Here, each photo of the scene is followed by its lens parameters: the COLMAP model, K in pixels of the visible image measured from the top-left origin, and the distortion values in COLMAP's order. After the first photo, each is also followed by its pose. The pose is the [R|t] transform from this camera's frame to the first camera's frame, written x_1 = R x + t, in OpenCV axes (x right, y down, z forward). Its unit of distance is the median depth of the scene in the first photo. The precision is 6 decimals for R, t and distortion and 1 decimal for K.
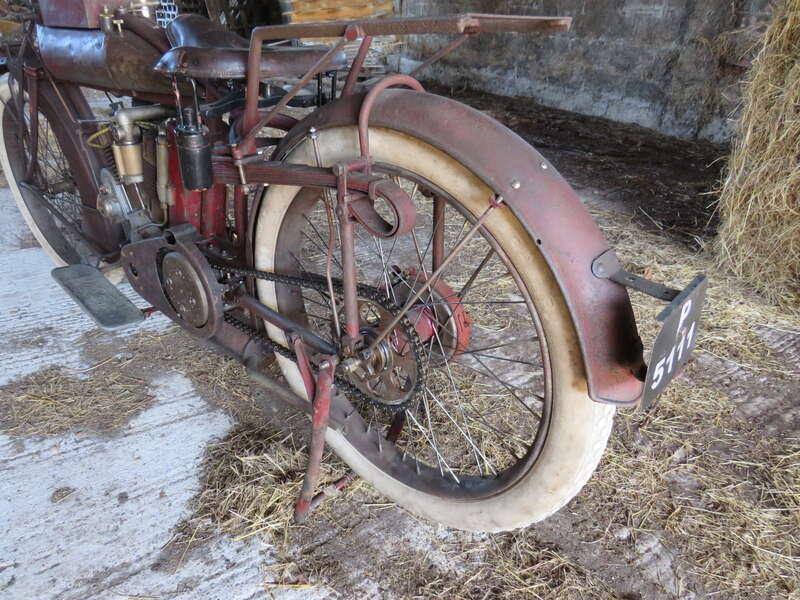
lens RADIAL K [[563.1, 0, 396.9], [0, 563.1, 303.7], [0, 0, 1]] dist [-0.034666, 0.013748]
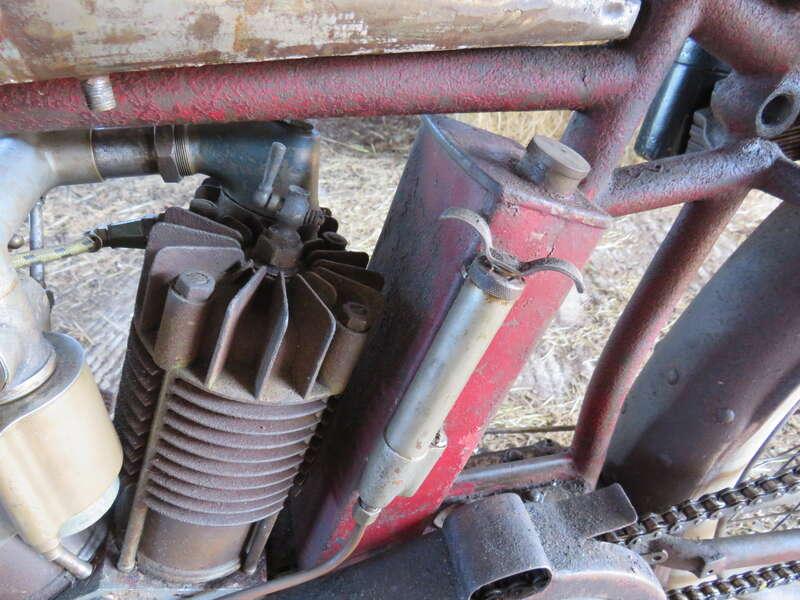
lens RADIAL K [[563.1, 0, 397.0], [0, 563.1, 299.7], [0, 0, 1]] dist [-0.034666, 0.013748]
pose [[0.583816, -0.443808, 0.679848, -0.513523], [0.371403, 0.890606, 0.262451, -0.306688], [-0.721954, 0.099275, 0.684782, 0.765986]]
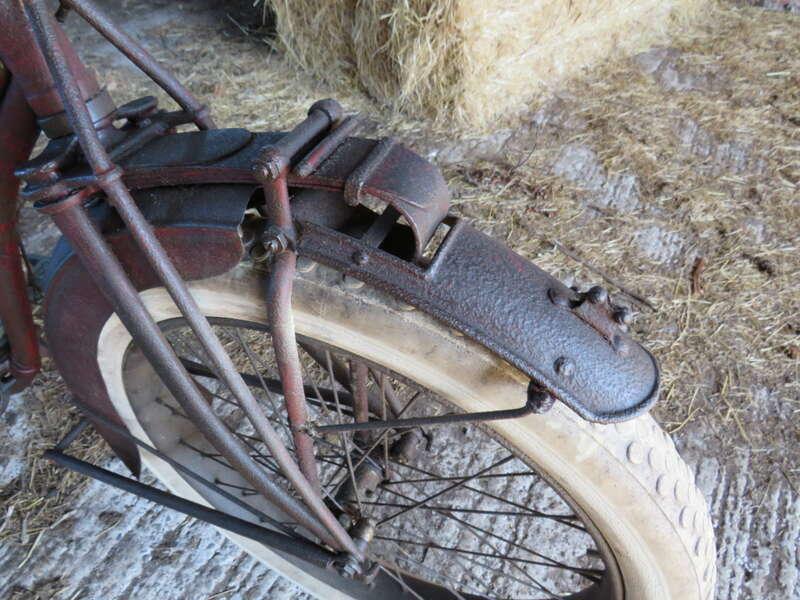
lens RADIAL K [[563.1, 0, 393.3], [0, 563.1, 301.0], [0, 0, 1]] dist [-0.034666, 0.013748]
pose [[0.862685, -0.379163, 0.334679, 0.422974], [0.266708, 0.903338, 0.335927, 0.052598], [-0.429700, -0.200538, 0.880422, -0.091748]]
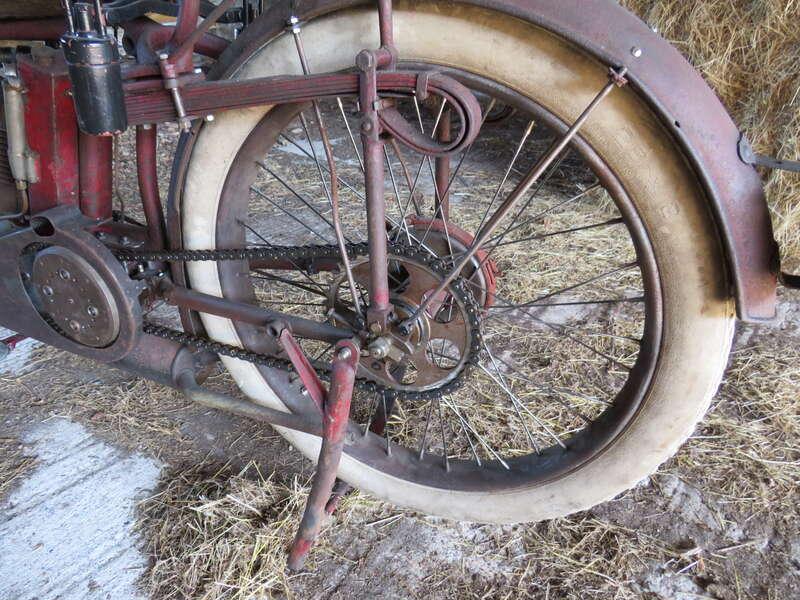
lens RADIAL K [[563.1, 0, 396.6], [0, 563.1, 303.4], [0, 0, 1]] dist [-0.034666, 0.013748]
pose [[0.948569, -0.160867, 0.272652, -0.175106], [0.157989, 0.986902, 0.032631, 0.021698], [-0.274330, 0.012123, 0.961559, 0.194076]]
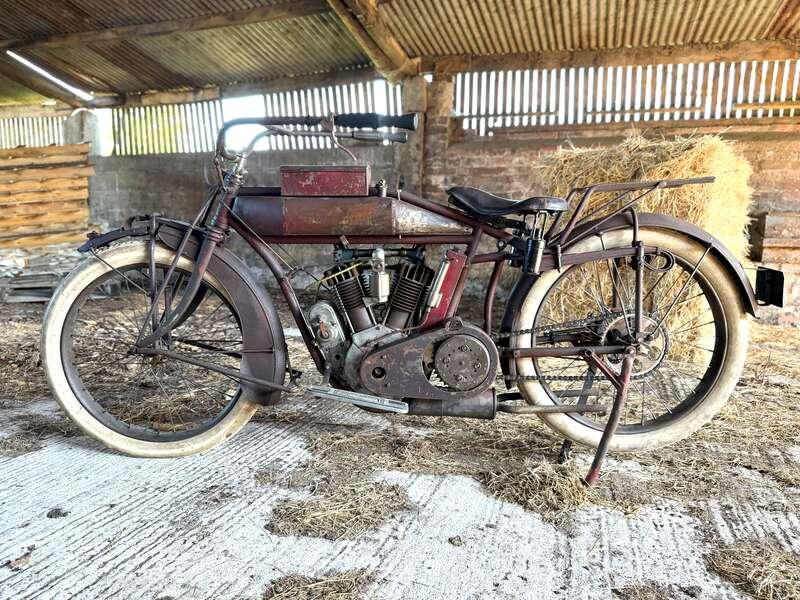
lens RADIAL K [[584.3, 0, 404.7], [0, 584.3, 301.7], [0, 0, 1]] dist [0.038488, -0.061843]
pose [[0.773781, -0.104399, 0.624791, -1.312382], [0.312415, 0.920920, -0.233033, 0.121863], [-0.551054, 0.375510, 0.745206, -0.061991]]
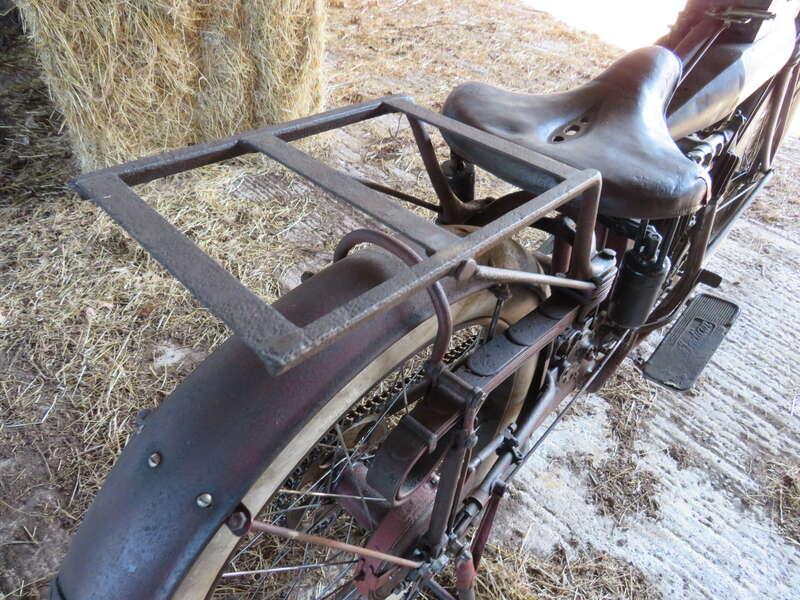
lens RADIAL K [[563.1, 0, 398.2], [0, 563.1, 301.6], [0, 0, 1]] dist [-0.034666, 0.013748]
pose [[-0.160513, -0.693171, 0.702673, -0.481660], [0.443548, 0.585319, 0.678725, -0.667126], [-0.881760, 0.420613, 0.213503, 0.860684]]
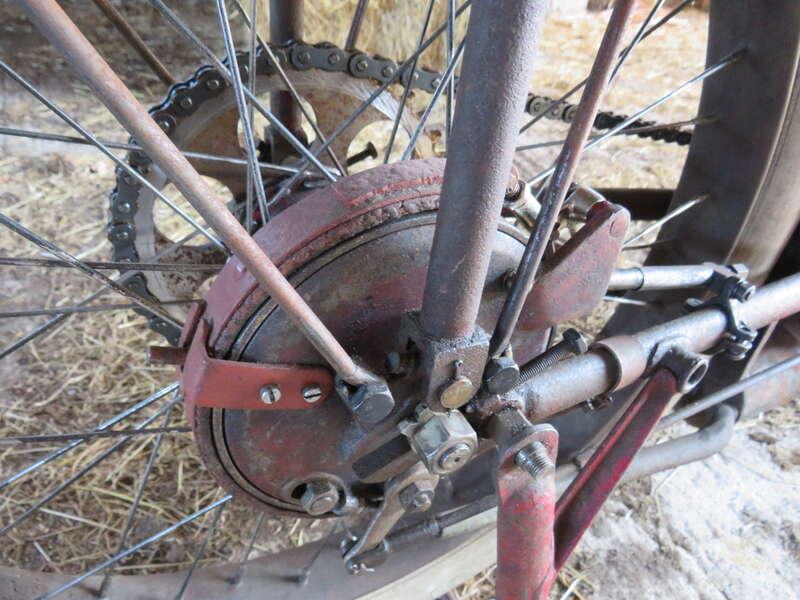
lens RADIAL K [[563.1, 0, 397.1], [0, 563.1, 301.1], [0, 0, 1]] dist [-0.034666, 0.013748]
pose [[0.229308, -0.584028, 0.778671, -0.394691], [0.426875, 0.779291, 0.458784, -0.254335], [-0.874755, 0.227192, 0.428005, 0.976967]]
